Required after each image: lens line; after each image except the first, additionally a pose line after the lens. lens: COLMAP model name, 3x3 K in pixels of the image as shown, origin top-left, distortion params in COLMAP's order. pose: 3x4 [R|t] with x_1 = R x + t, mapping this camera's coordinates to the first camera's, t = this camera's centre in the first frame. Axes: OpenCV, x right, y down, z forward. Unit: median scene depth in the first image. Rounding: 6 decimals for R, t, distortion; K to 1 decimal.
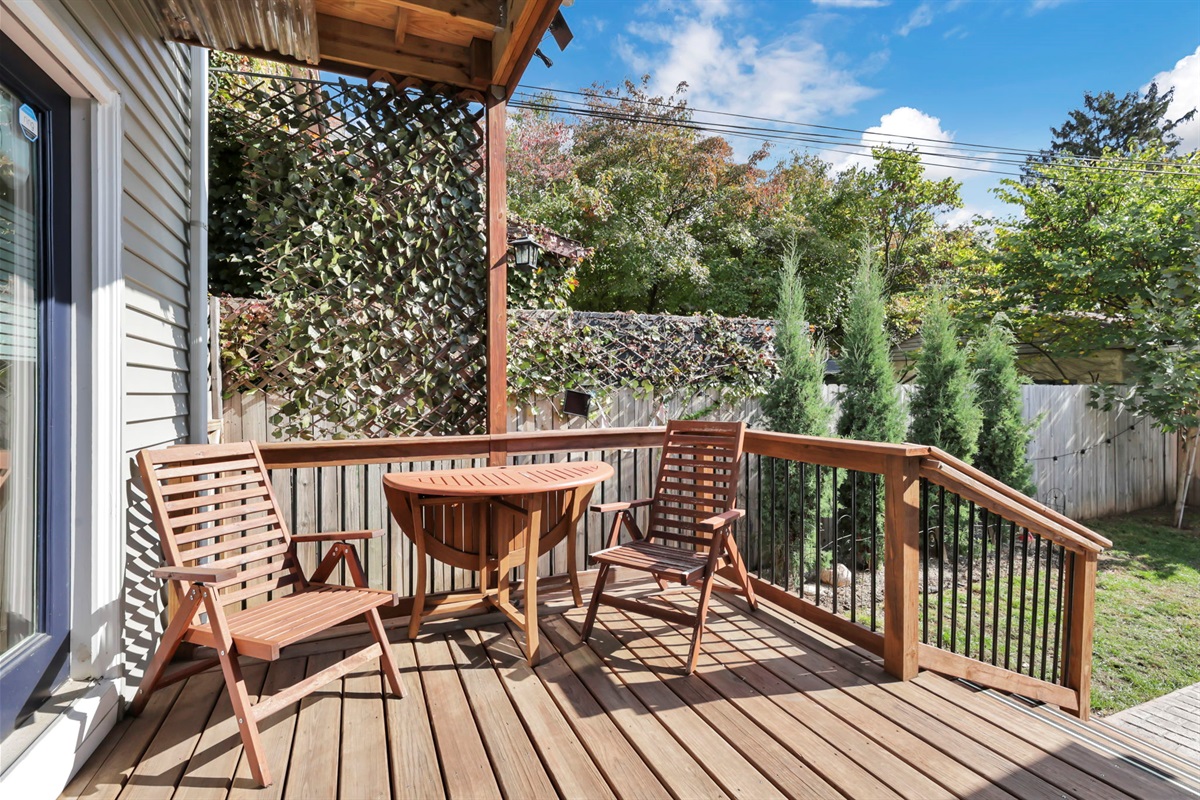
lens RADIAL K [[567.9, 0, 600.3], [0, 567.9, 386.1], [0, 0, 1]] dist [-0.047439, 0.015725]
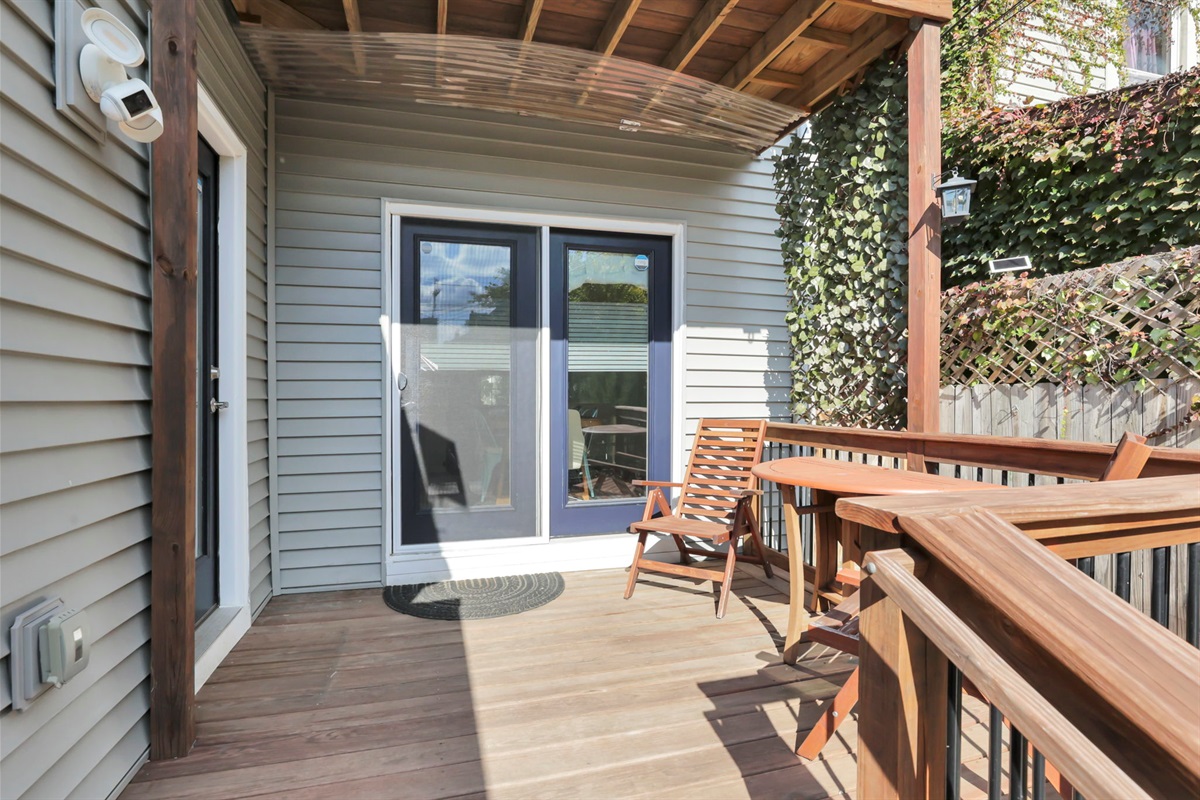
lens RADIAL K [[567.9, 0, 600.3], [0, 567.9, 386.1], [0, 0, 1]] dist [-0.047439, 0.015725]
pose [[-0.129670, -0.020623, -0.991343, 0.979643], [-0.001459, 0.999787, -0.020607, 0.049733], [0.991556, -0.001226, -0.129673, 0.895576]]
